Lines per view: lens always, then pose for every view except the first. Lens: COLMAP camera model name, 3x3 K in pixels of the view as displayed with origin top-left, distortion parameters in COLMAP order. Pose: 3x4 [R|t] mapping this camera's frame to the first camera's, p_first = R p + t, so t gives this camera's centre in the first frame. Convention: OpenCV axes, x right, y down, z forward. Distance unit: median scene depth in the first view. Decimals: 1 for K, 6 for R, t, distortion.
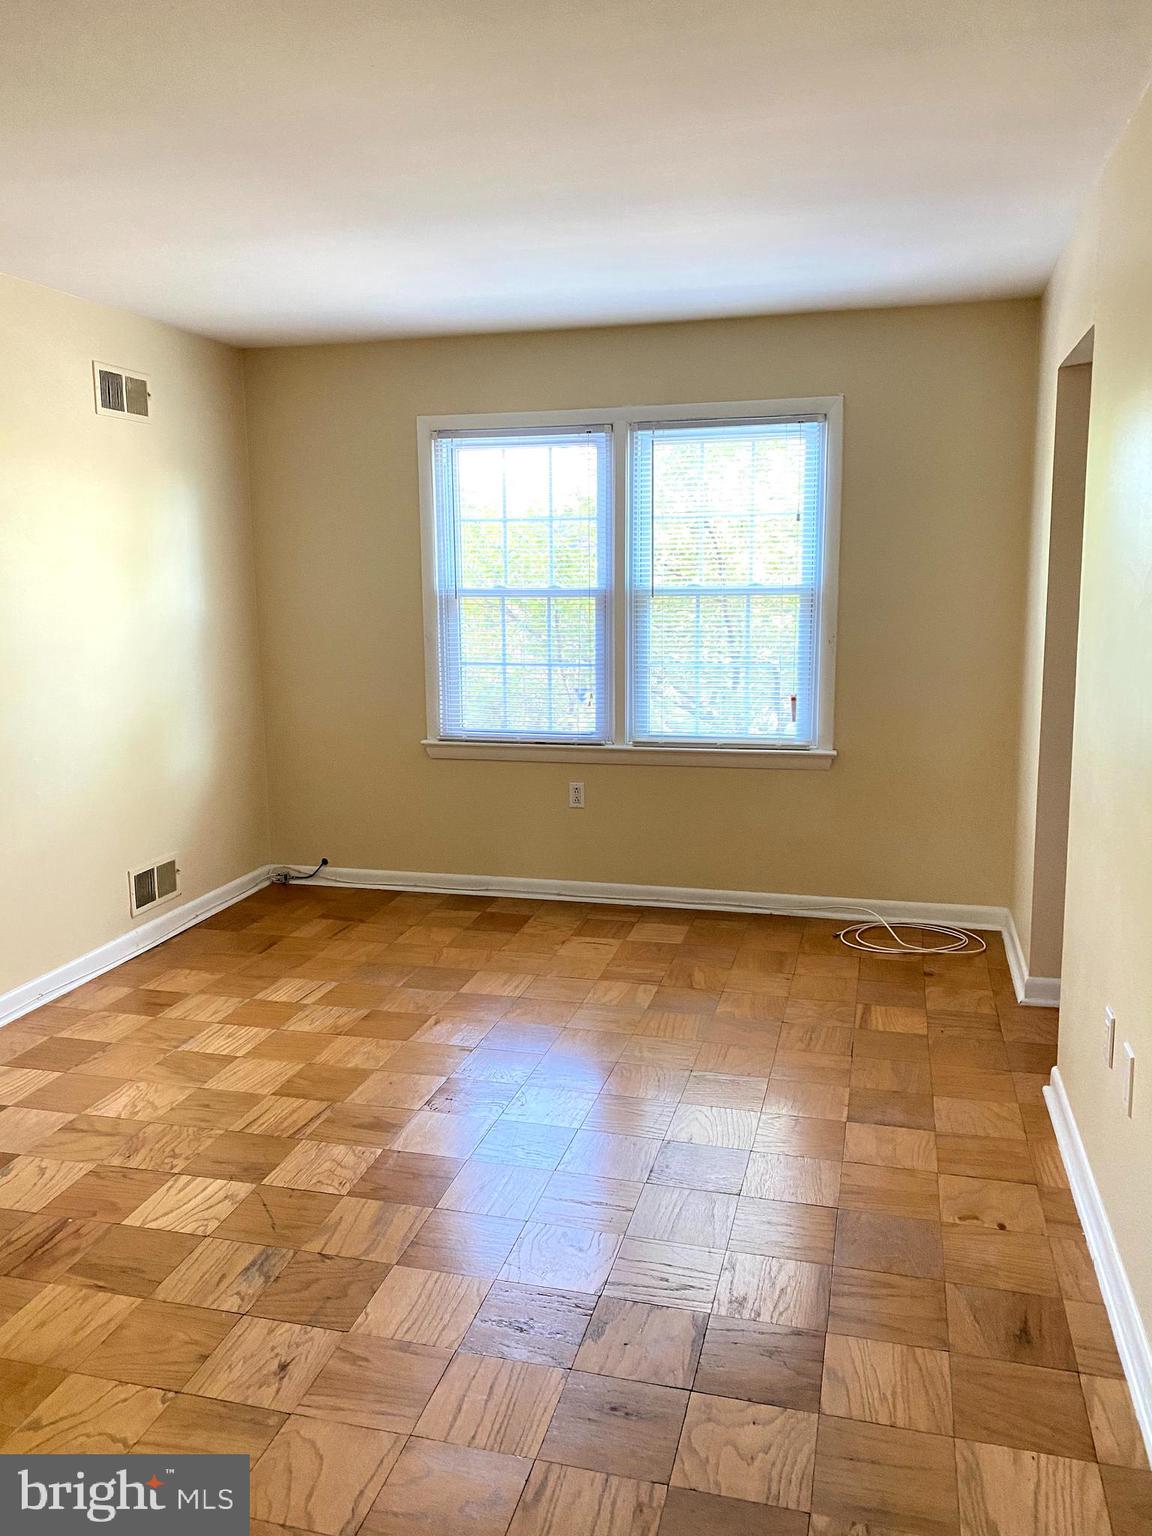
lens RADIAL K [[1182.5, 0, 579.1], [0, 1182.5, 769.4], [0, 0, 1]] dist [0.062115, -0.068852]
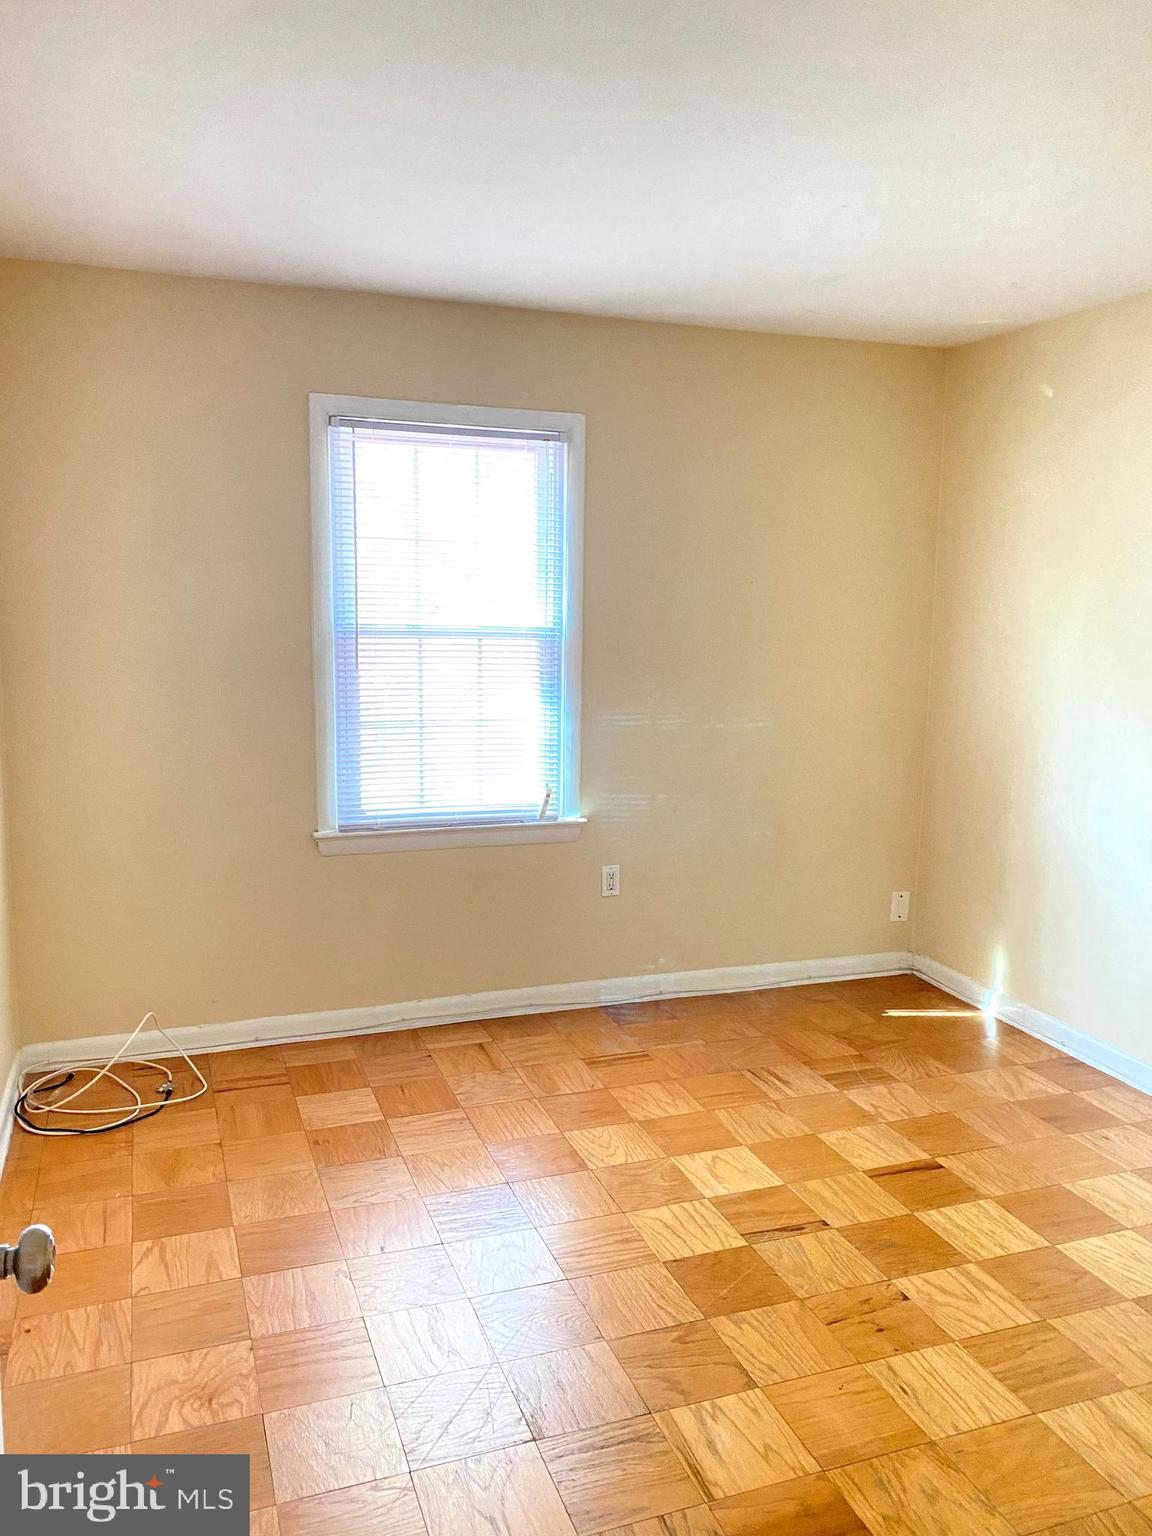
lens RADIAL K [[1182.5, 0, 576.4], [0, 1182.5, 768.5], [0, 0, 1]] dist [0.062115, -0.068852]
pose [[0.823094, -0.064762, 0.564200, -0.414232], [0.087783, 0.996045, -0.013732, -0.040506], [-0.561079, 0.060829, 0.825524, 0.303277]]
